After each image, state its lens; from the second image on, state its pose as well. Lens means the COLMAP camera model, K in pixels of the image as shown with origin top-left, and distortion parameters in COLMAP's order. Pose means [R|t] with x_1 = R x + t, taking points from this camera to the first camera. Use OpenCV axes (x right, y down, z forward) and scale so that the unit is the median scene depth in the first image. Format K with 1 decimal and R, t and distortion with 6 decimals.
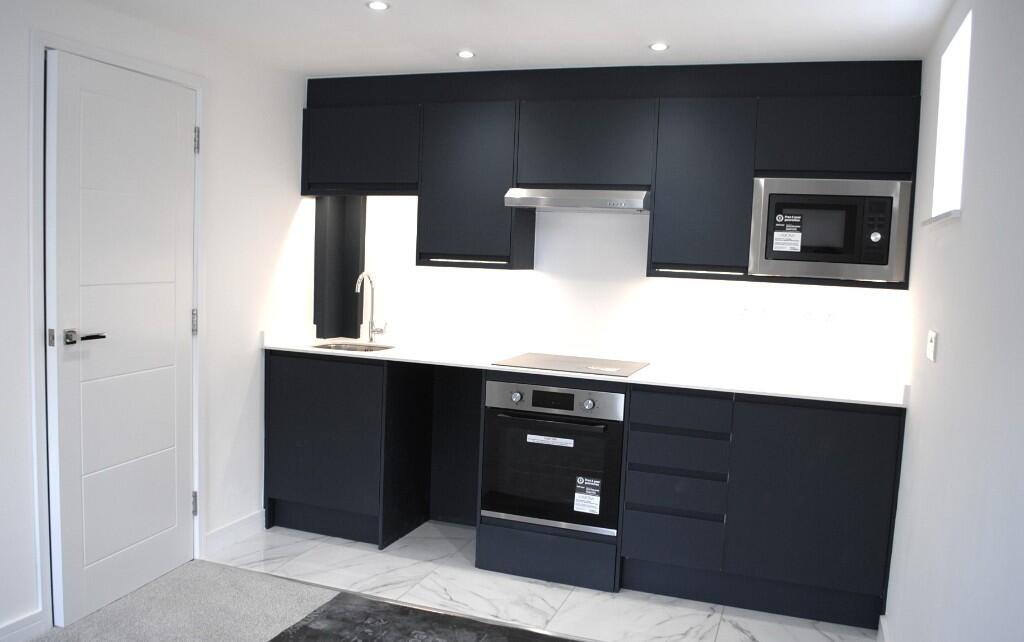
lens RADIAL K [[843.6, 0, 510.2], [0, 843.6, 330.5], [0, 0, 1]] dist [-0.081311, 0.000775]
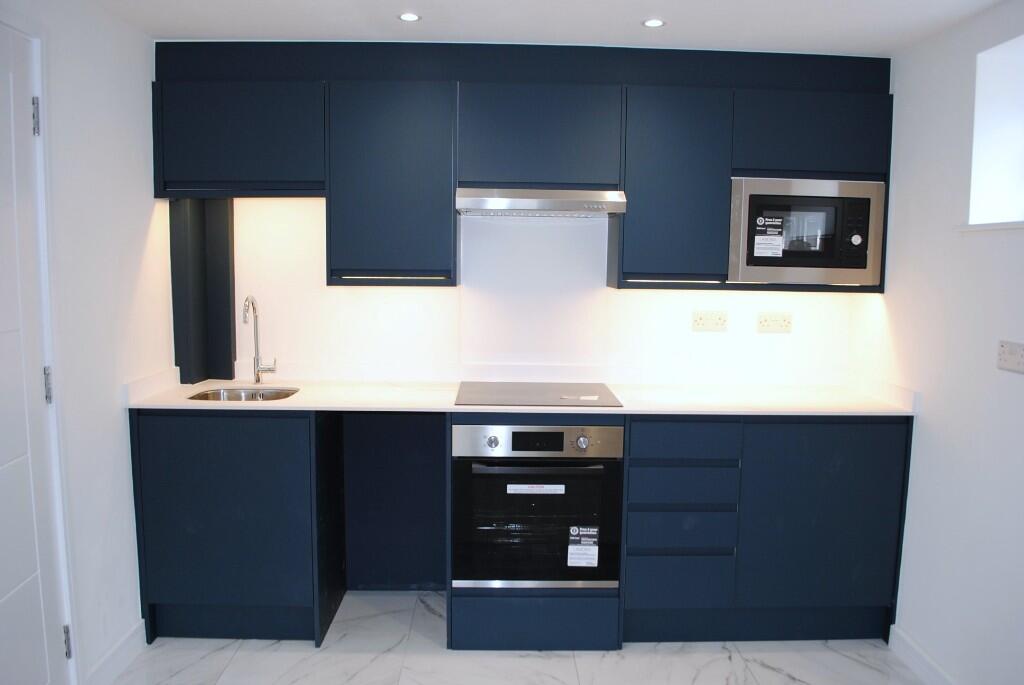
lens RADIAL K [[789.8, 0, 509.2], [0, 789.8, 350.1], [0, 0, 1]] dist [-0.076705, 0.006987]
pose [[0.930070, -0.071079, 0.360441, -0.254184], [0.057884, 0.997203, 0.047285, -0.047401], [-0.362794, -0.023115, 0.931583, 0.279130]]
